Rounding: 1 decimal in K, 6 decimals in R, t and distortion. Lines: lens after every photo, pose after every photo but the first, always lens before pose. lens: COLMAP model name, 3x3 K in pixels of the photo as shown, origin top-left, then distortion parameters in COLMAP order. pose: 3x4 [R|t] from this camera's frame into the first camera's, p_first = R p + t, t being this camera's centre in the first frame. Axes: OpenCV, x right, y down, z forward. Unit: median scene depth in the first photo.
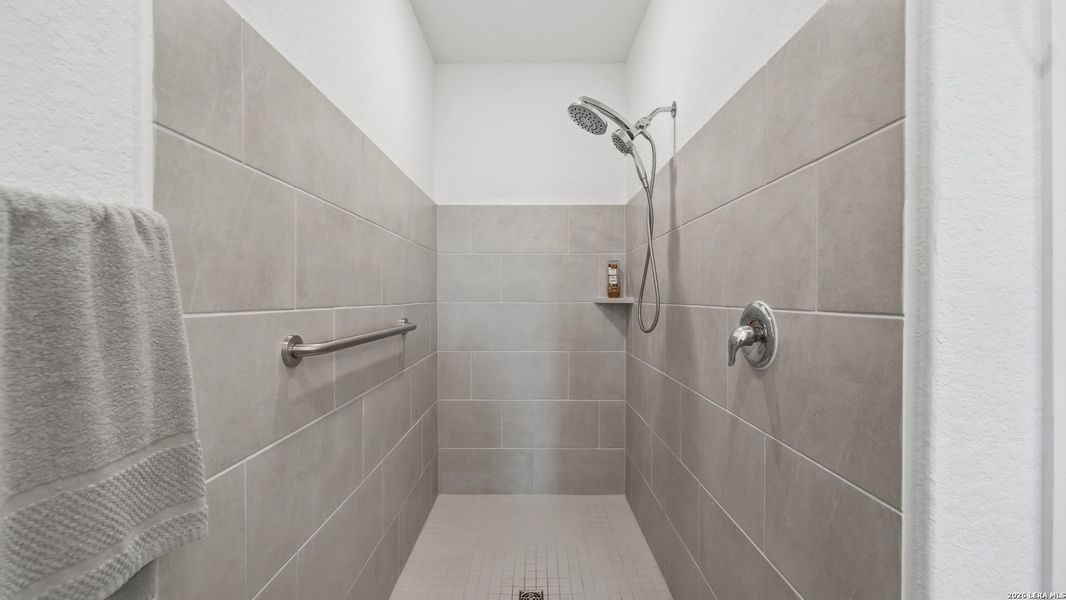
lens RADIAL K [[428.9, 0, 531.7], [0, 428.9, 298.0], [0, 0, 1]] dist [0.001475, -0.000047]
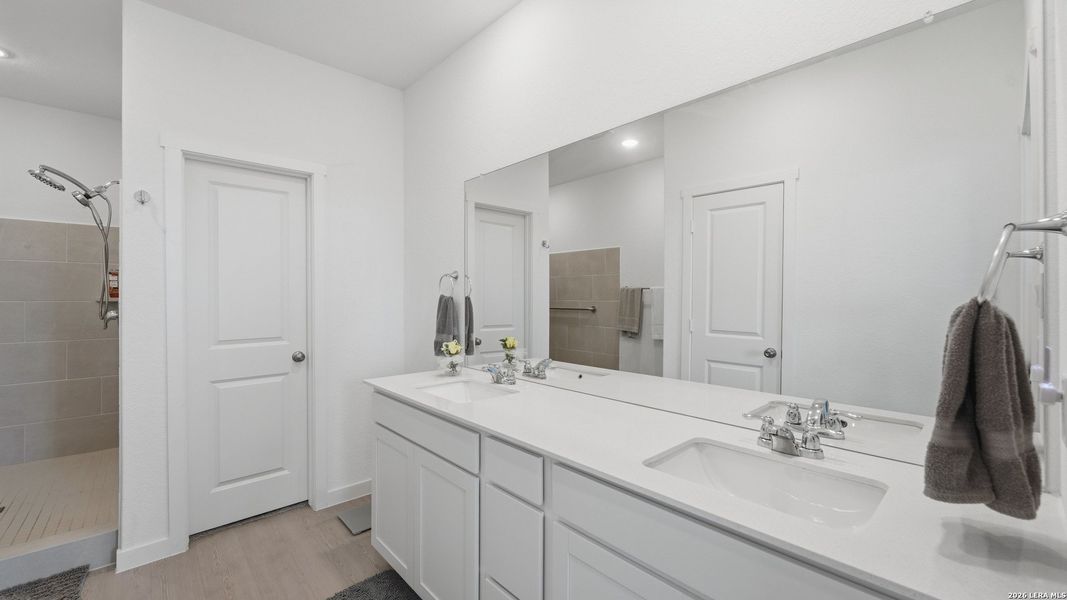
lens RADIAL K [[429.4, 0, 535.6], [0, 429.4, 297.7], [0, 0, 1]] dist [0.001475, -0.000047]
pose [[0.735155, -0.003633, 0.677889, 0.290580], [0.002440, 0.999993, 0.002713, -0.000272], [-0.677894, -0.000341, 0.735159, -1.022371]]
